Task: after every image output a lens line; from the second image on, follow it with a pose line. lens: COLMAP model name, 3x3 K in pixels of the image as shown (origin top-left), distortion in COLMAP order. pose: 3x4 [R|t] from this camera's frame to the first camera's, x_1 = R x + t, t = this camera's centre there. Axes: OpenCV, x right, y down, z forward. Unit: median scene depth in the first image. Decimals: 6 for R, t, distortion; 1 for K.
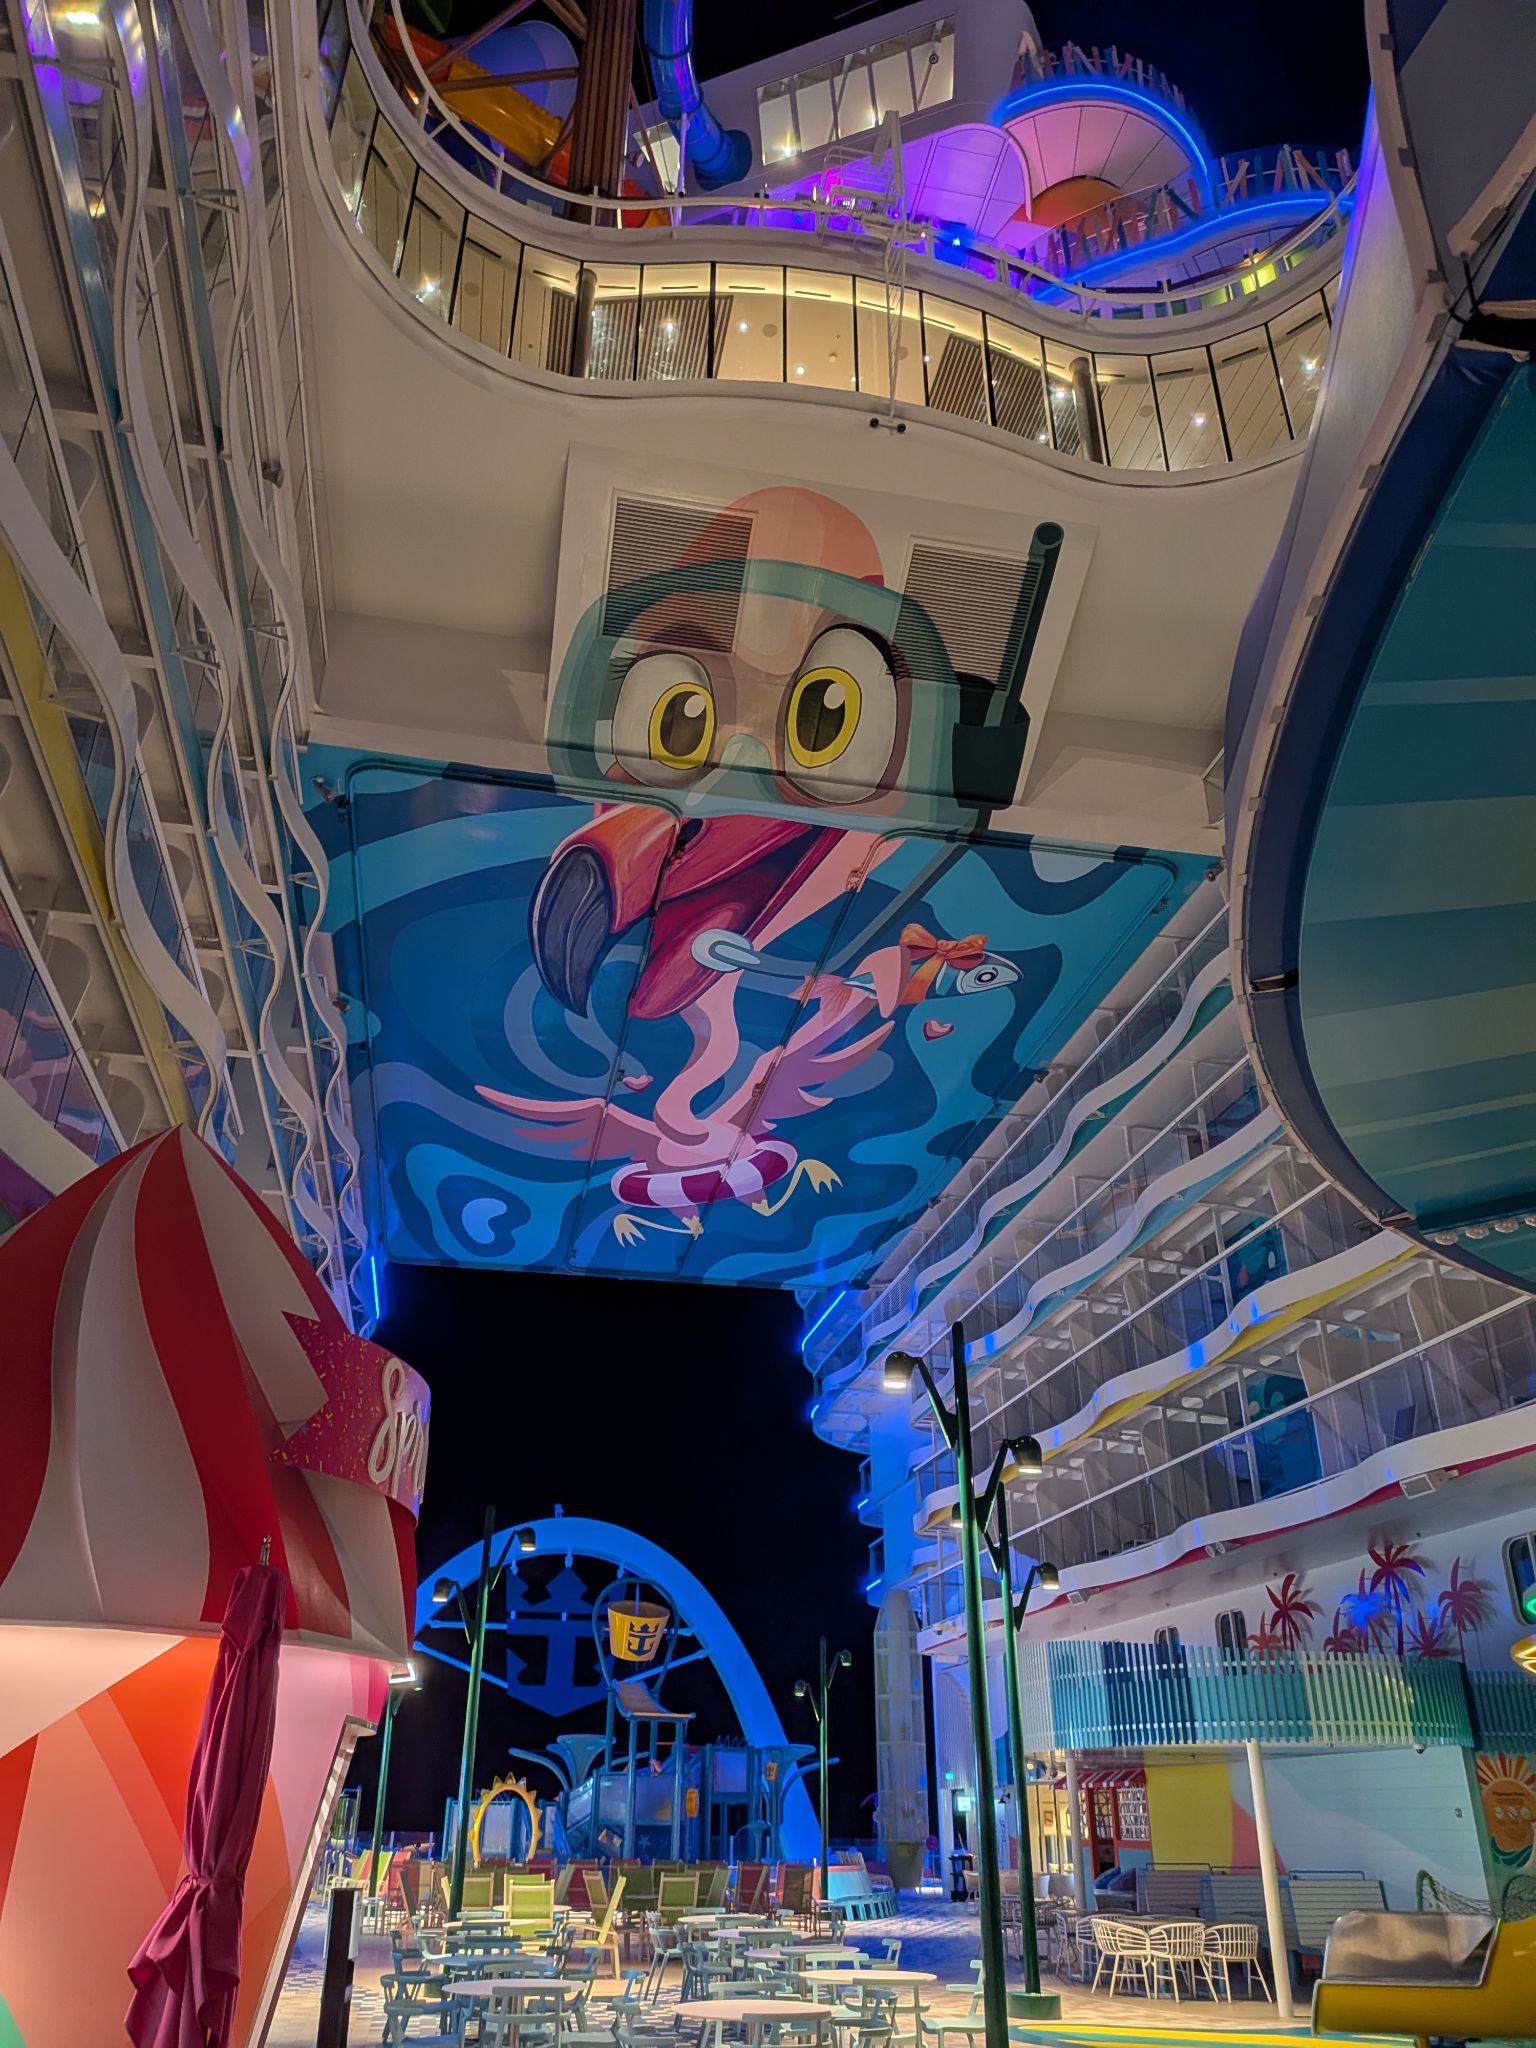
lens RADIAL K [[1443.6, 0, 768.0], [0, 1443.6, 1024.0], [0, 0, 1]] dist [0.081904, -0.000106]
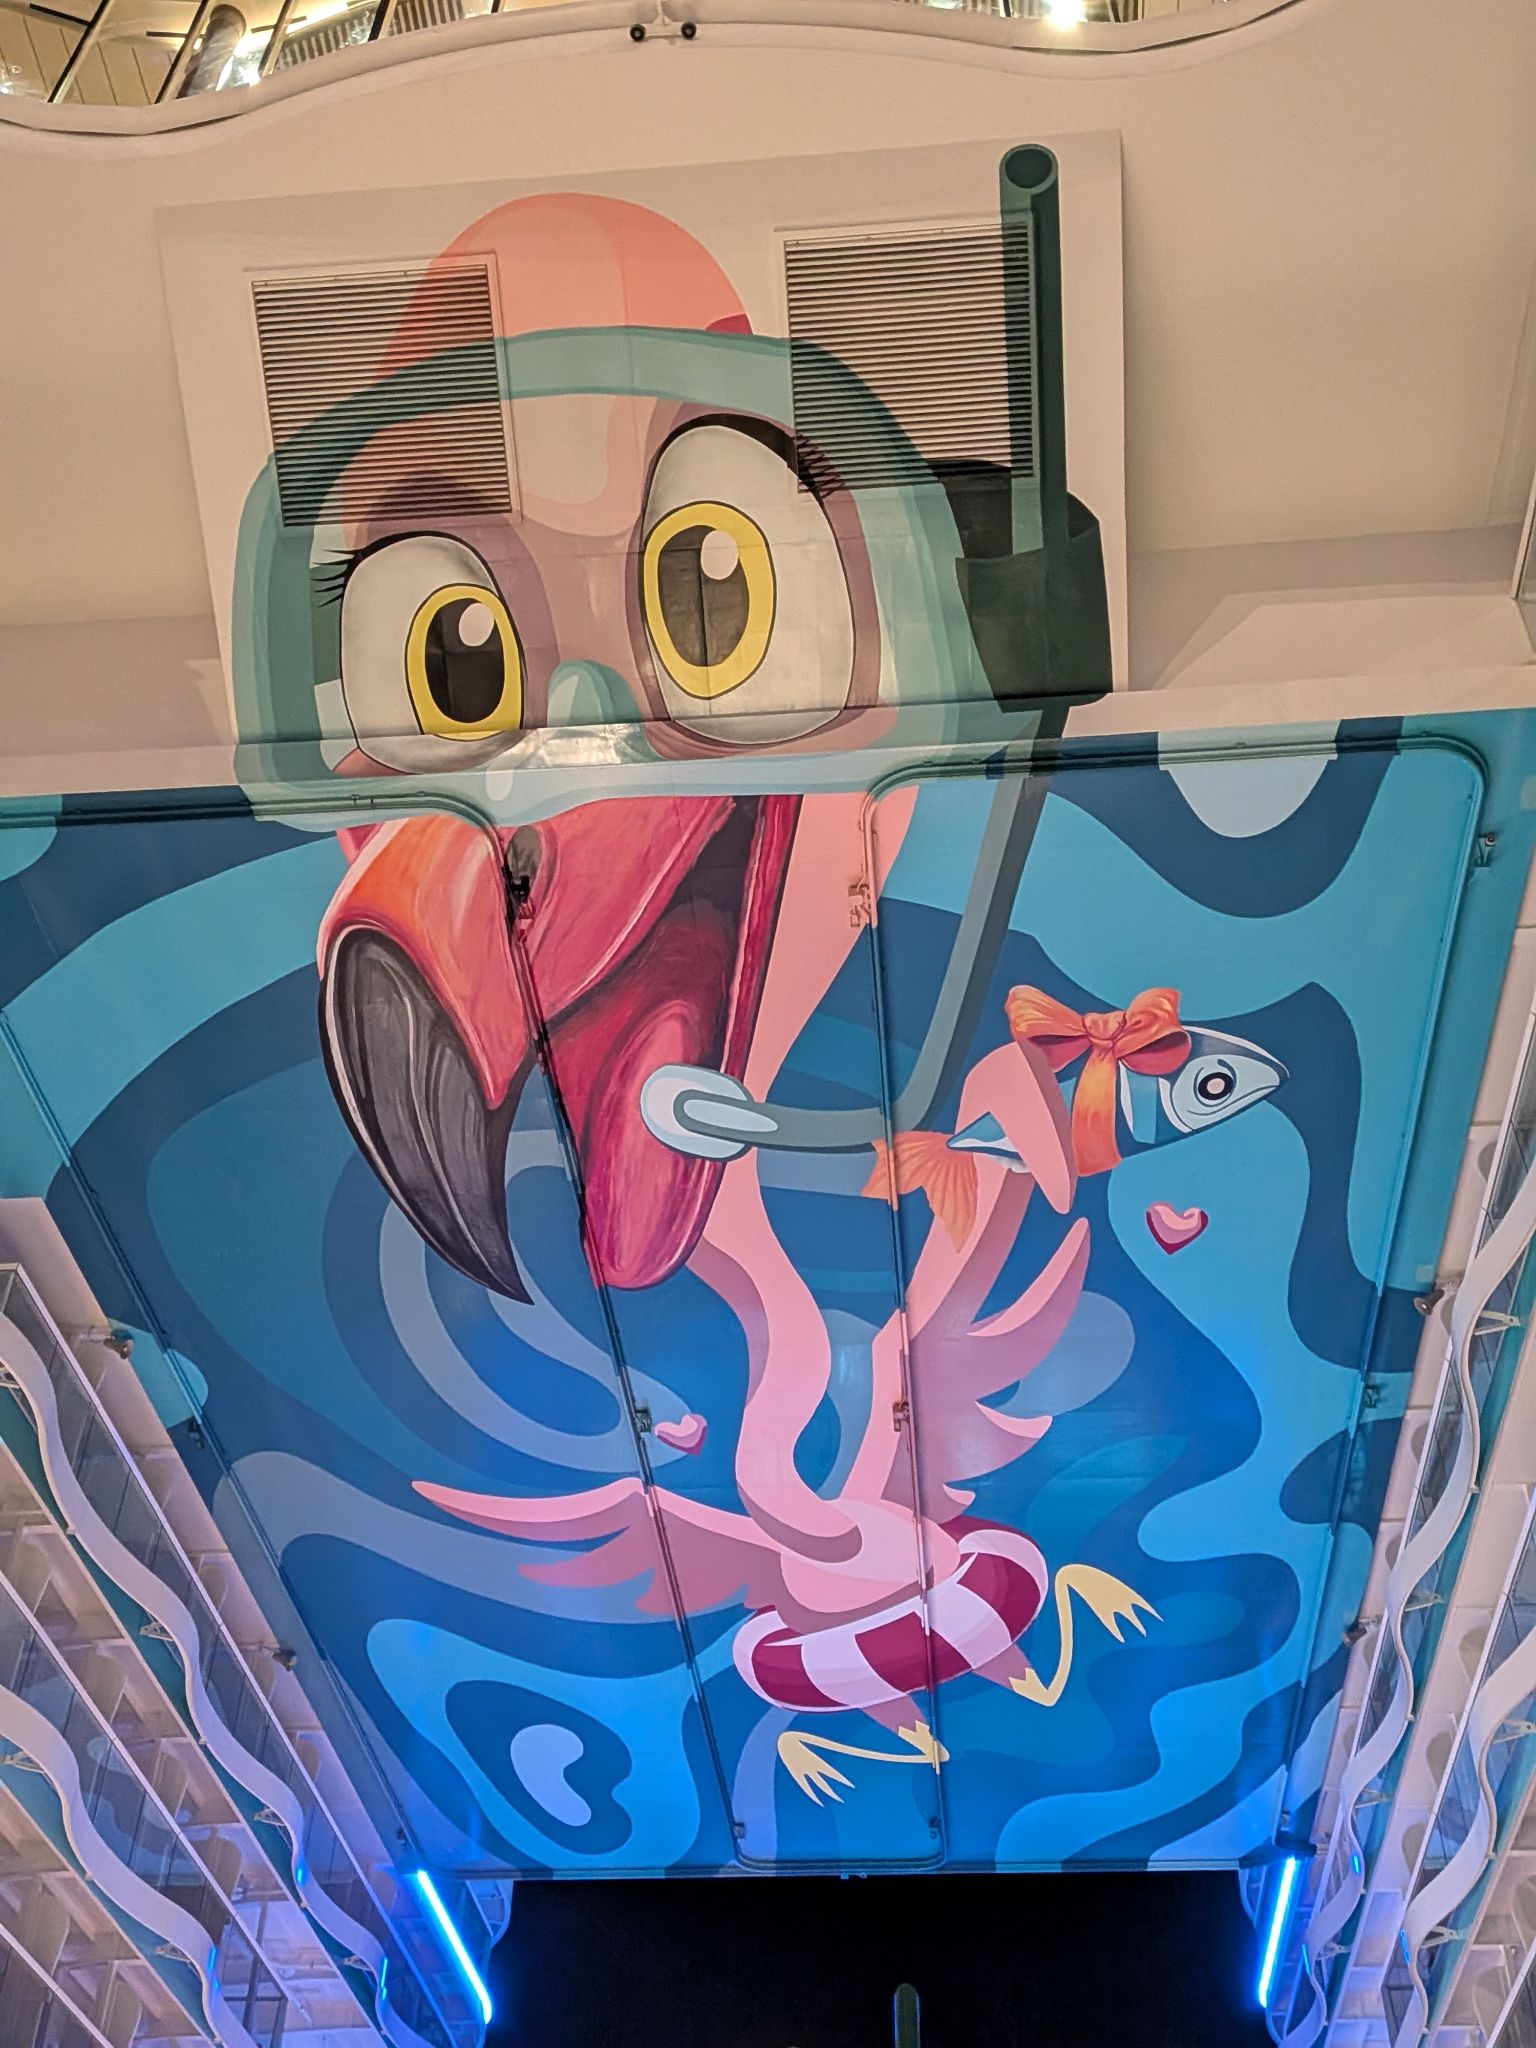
lens RADIAL K [[2177.2, 0, 768.0], [0, 2177.2, 1024.0], [0, 0, 1]] dist [0.069326, -0.003685]
pose [[0.958660, -0.186482, -0.214931, 0.172032], [0.126091, 0.955515, -0.266631, 0.136397], [0.255092, 0.228508, 0.939528, 0.226188]]
